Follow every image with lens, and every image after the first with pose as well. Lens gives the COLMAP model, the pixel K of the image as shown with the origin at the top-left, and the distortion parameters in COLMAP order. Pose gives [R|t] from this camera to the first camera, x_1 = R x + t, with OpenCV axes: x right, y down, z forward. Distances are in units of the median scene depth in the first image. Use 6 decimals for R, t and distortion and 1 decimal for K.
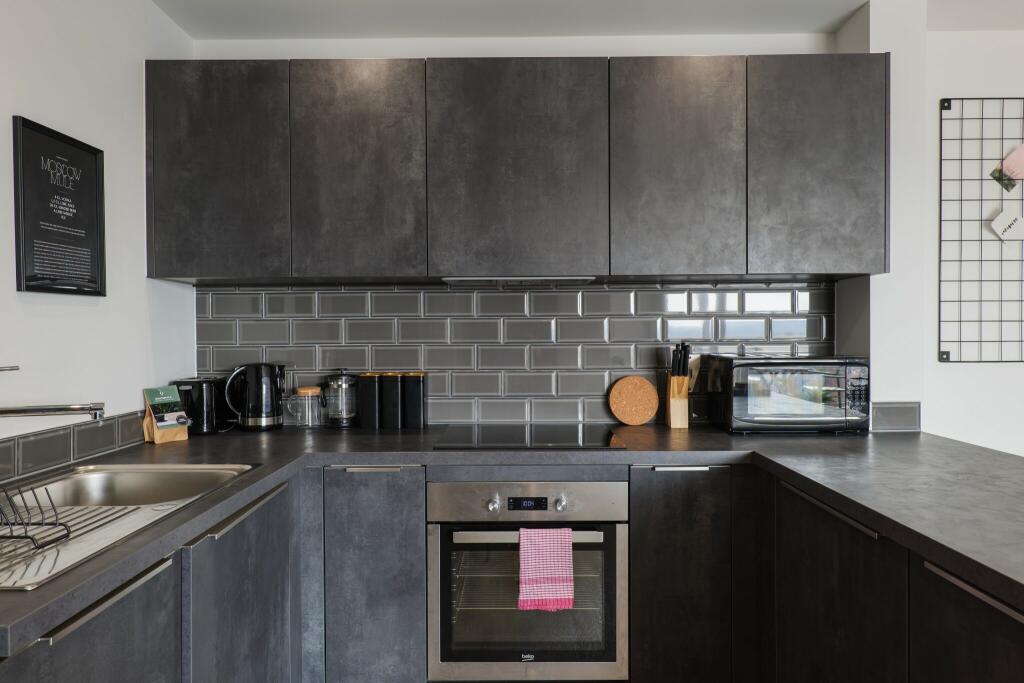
lens RADIAL K [[657.4, 0, 512.0], [0, 657.4, 341.5], [0, 0, 1]] dist [0.003213, -0.000114]
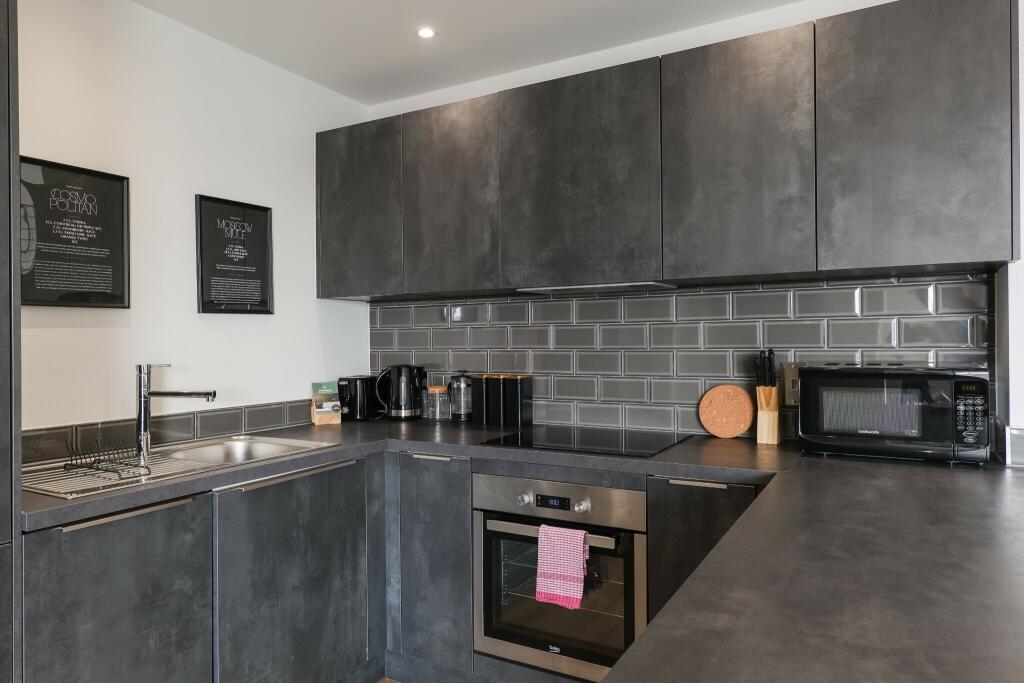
lens RADIAL K [[666.0, 0, 512.0], [0, 666.0, 341.5], [0, 0, 1]] dist [0.005525, 0.000955]
pose [[0.870890, -0.001743, -0.491474, 0.439945], [-0.000650, 0.999989, -0.004699, -0.004828], [0.491477, 0.004411, 0.870879, 0.034546]]
